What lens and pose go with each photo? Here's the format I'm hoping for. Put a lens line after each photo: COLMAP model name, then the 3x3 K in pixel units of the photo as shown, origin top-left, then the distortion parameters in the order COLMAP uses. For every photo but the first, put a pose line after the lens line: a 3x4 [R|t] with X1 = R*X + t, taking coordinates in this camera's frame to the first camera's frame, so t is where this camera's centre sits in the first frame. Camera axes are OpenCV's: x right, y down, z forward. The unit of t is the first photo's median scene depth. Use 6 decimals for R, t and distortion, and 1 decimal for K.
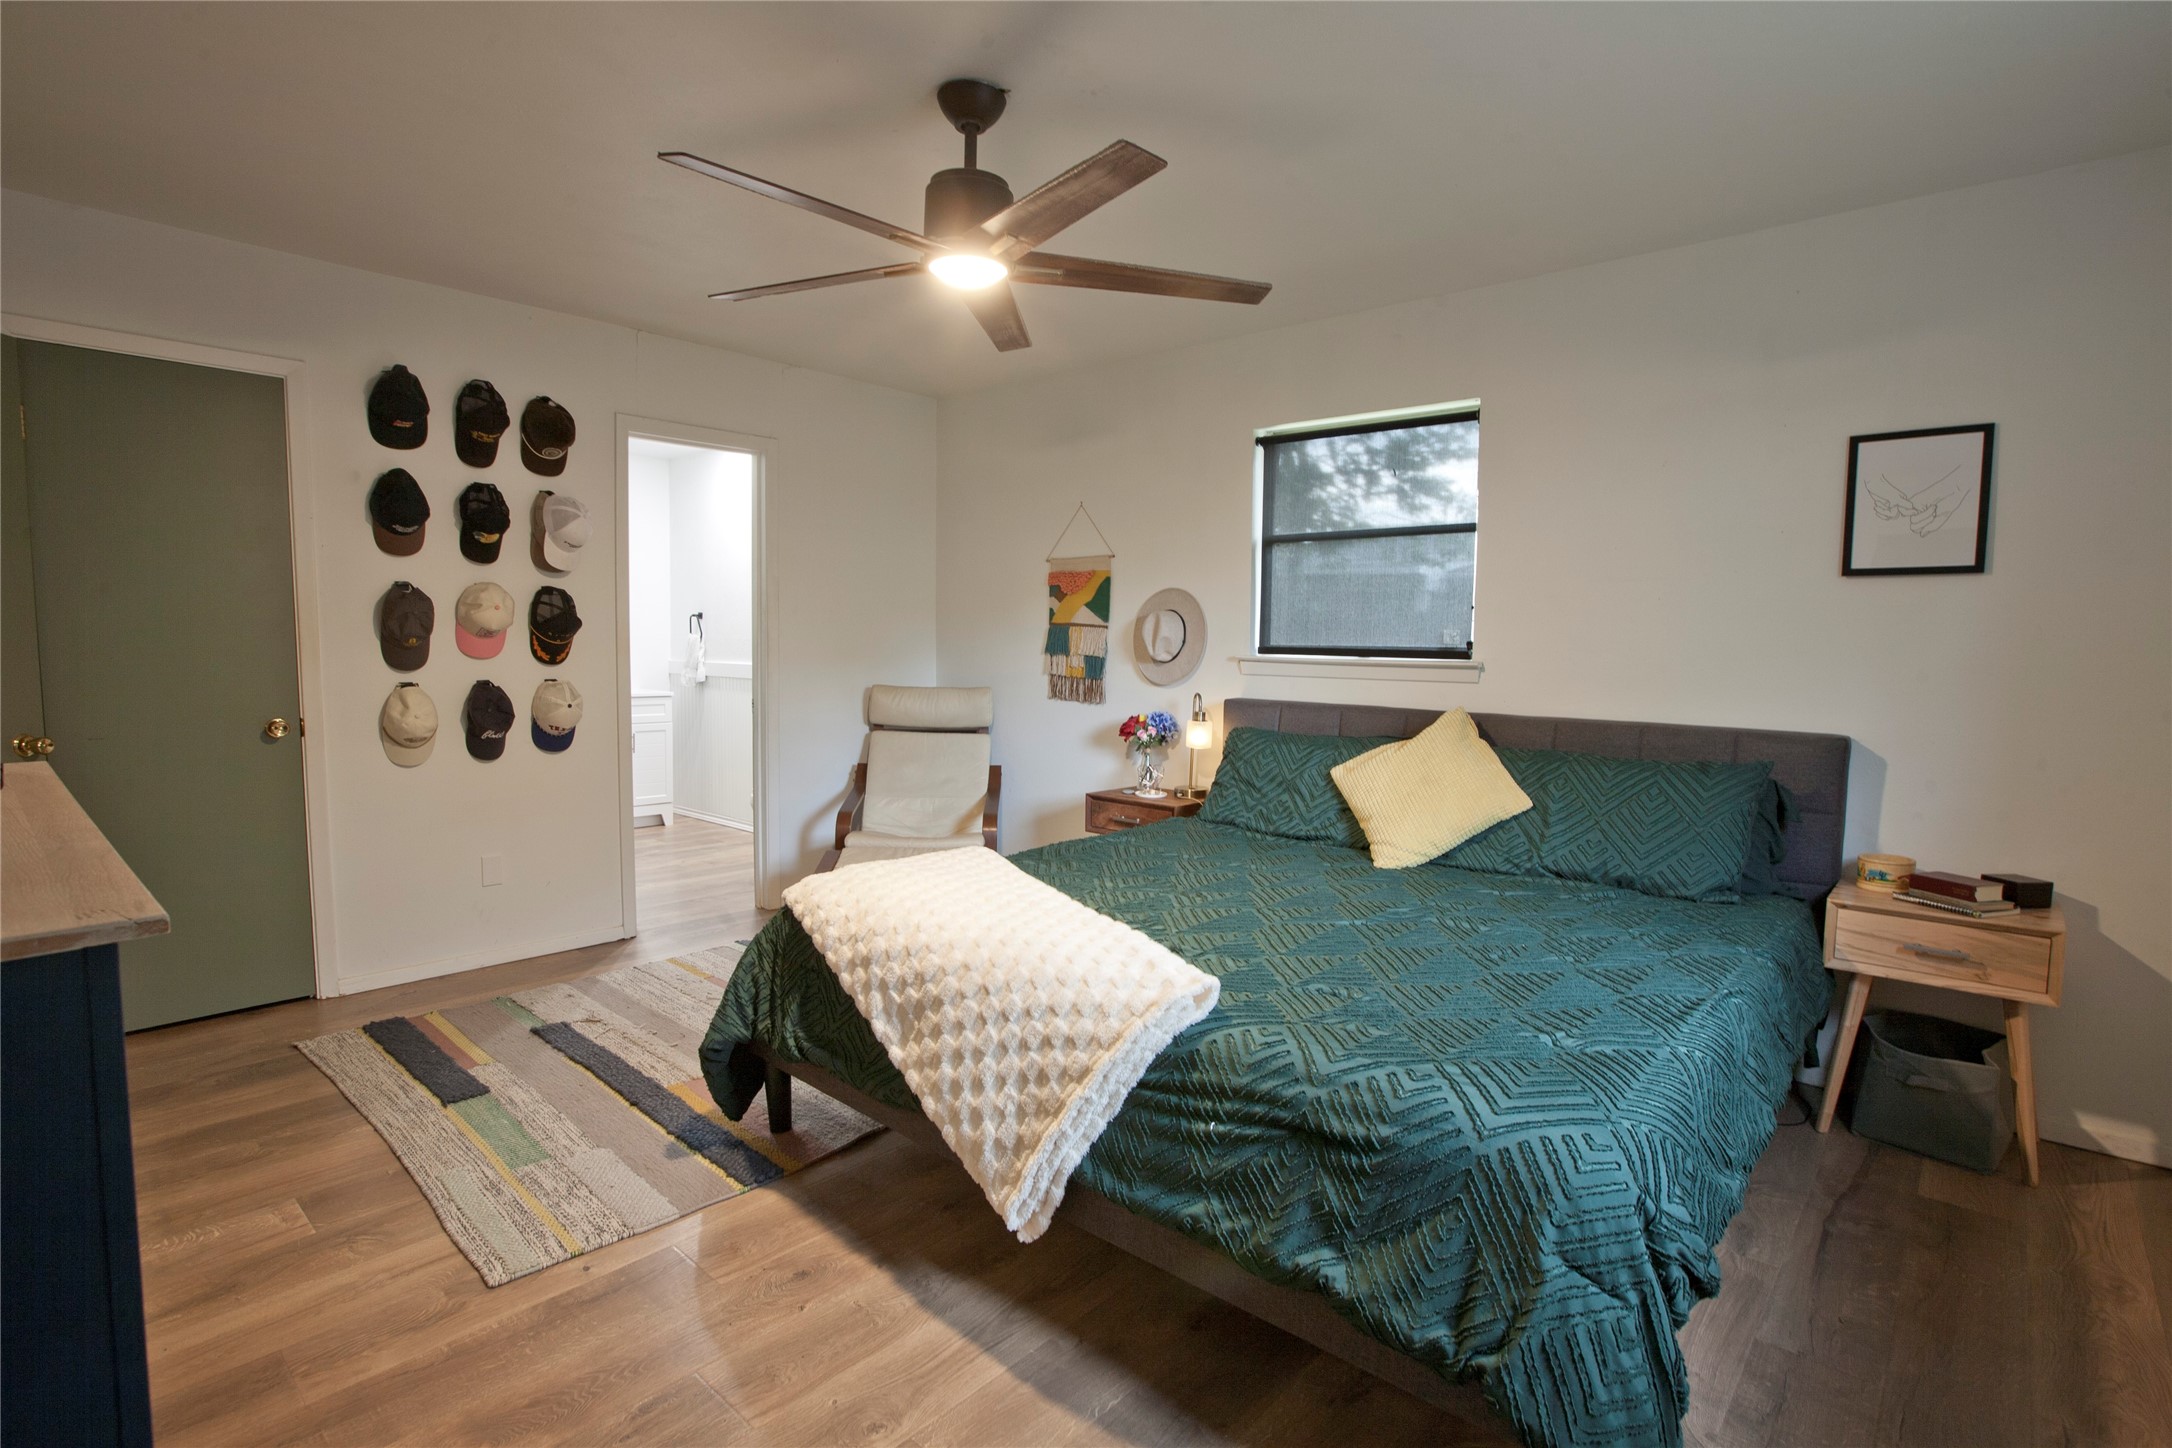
lens RADIAL K [[1038.8, 0, 1084.6], [0, 1038.8, 723.8], [0, 0, 1]] dist [-0.036816, 0.004952]
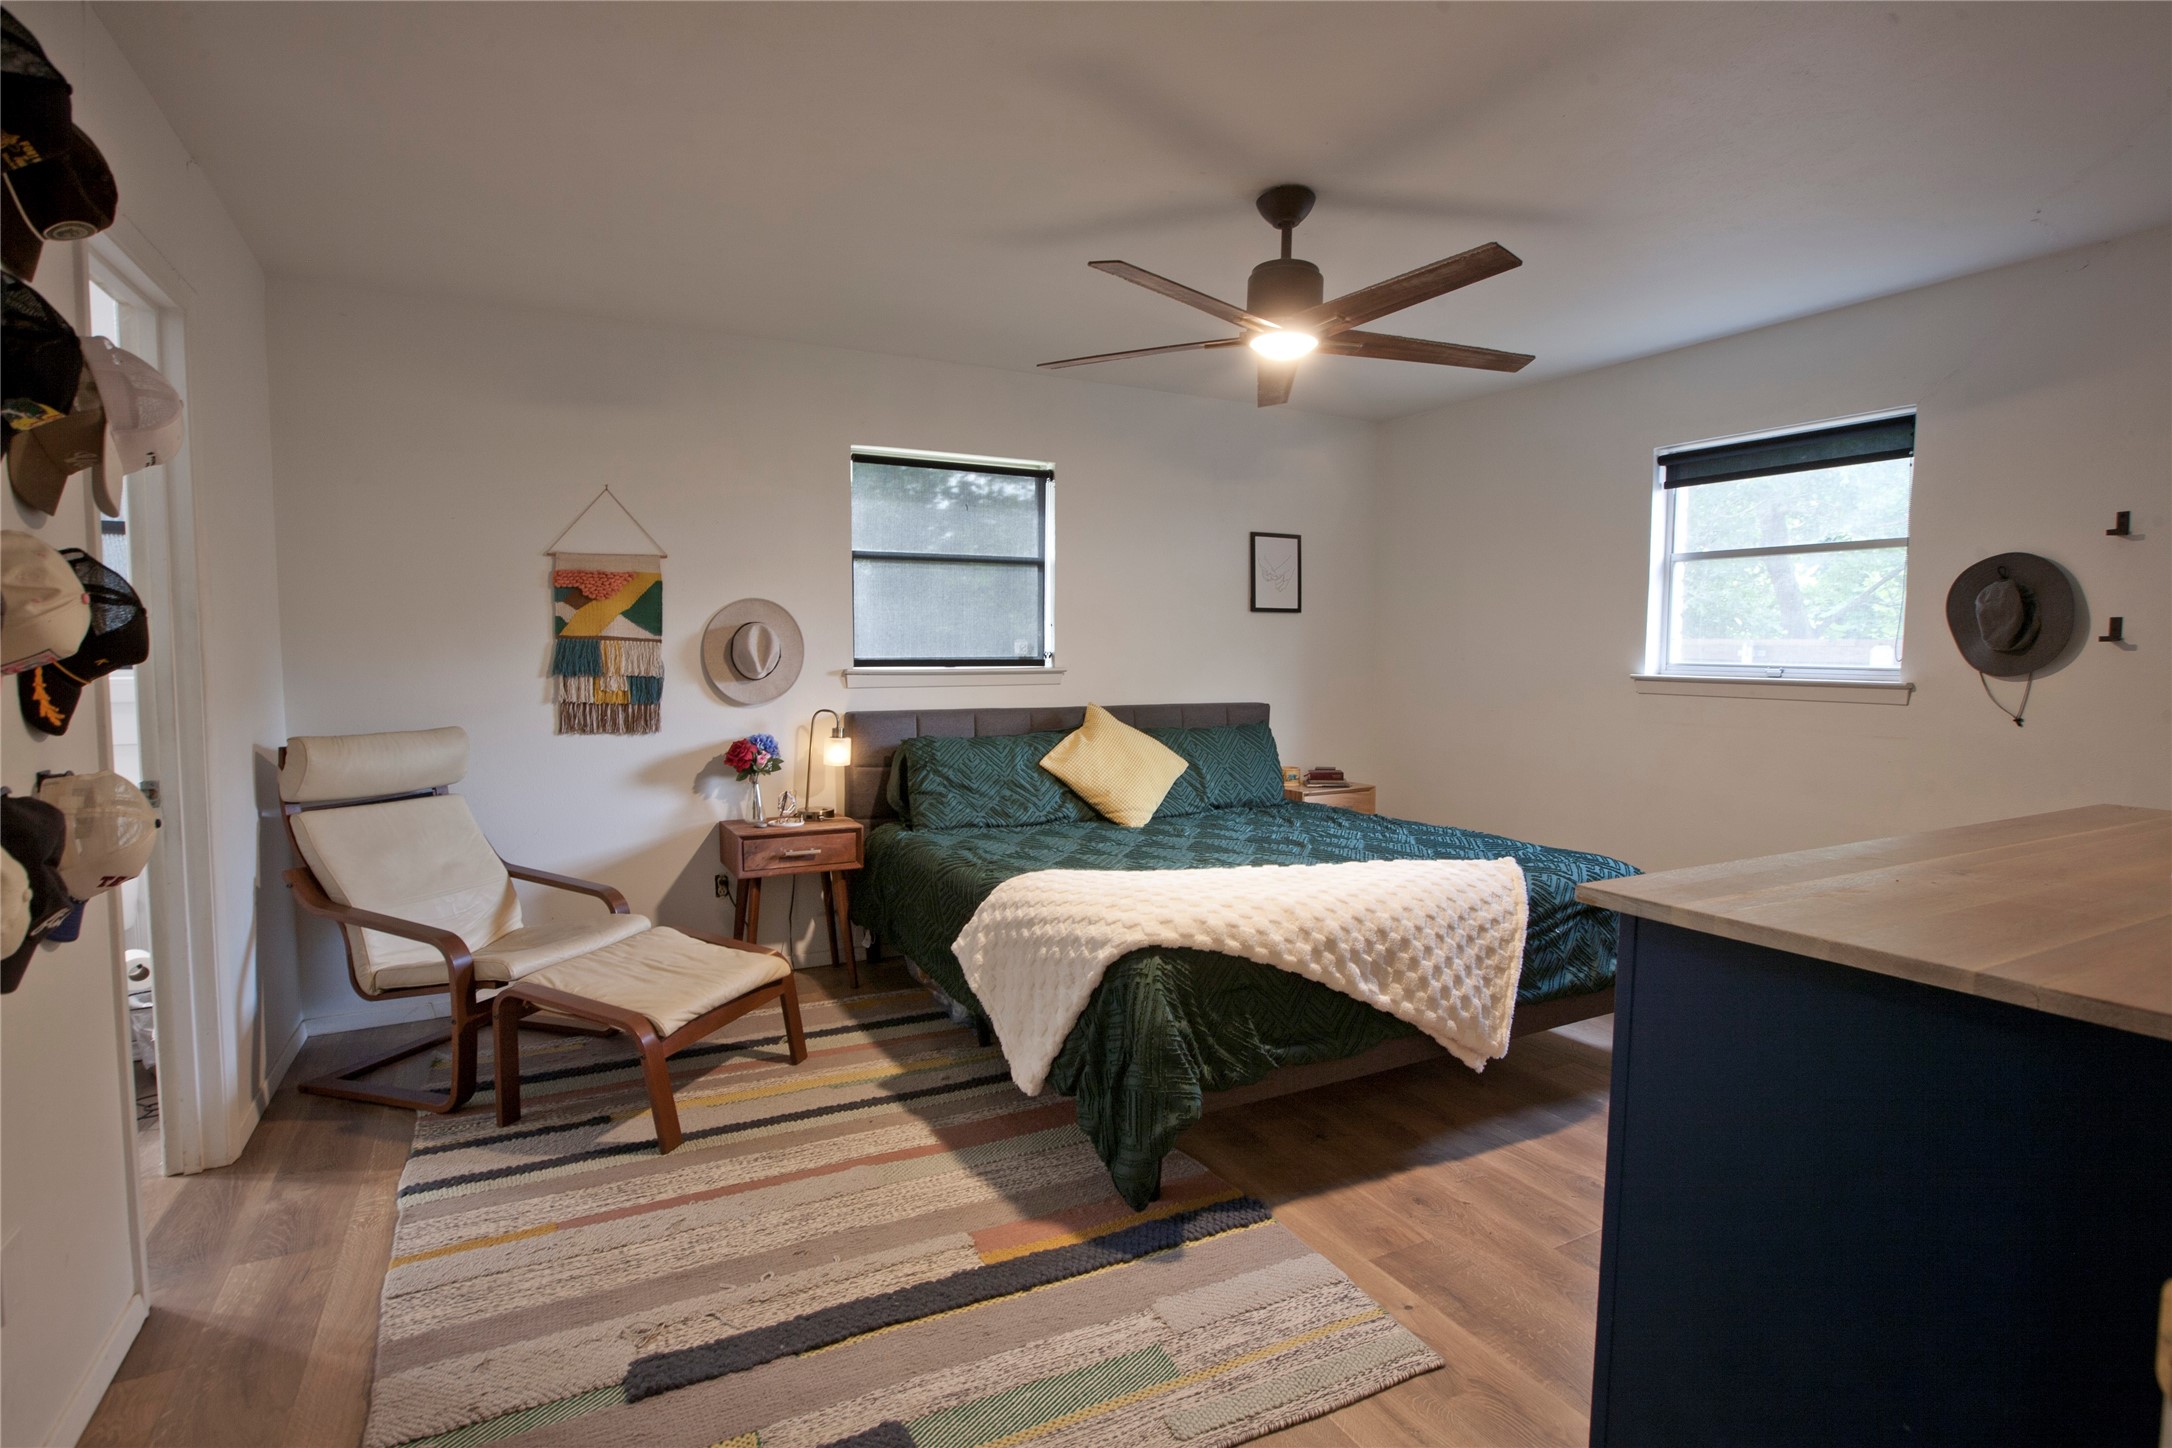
lens RADIAL K [[1038.8, 0, 1084.6], [0, 1038.8, 717.6], [0, 0, 1]] dist [-0.036816, 0.004952]
pose [[0.362114, -0.073112, 0.929262, -0.839769], [0.080775, 0.995630, 0.046857, -0.057703], [-0.928627, 0.058093, 0.366438, 0.511443]]
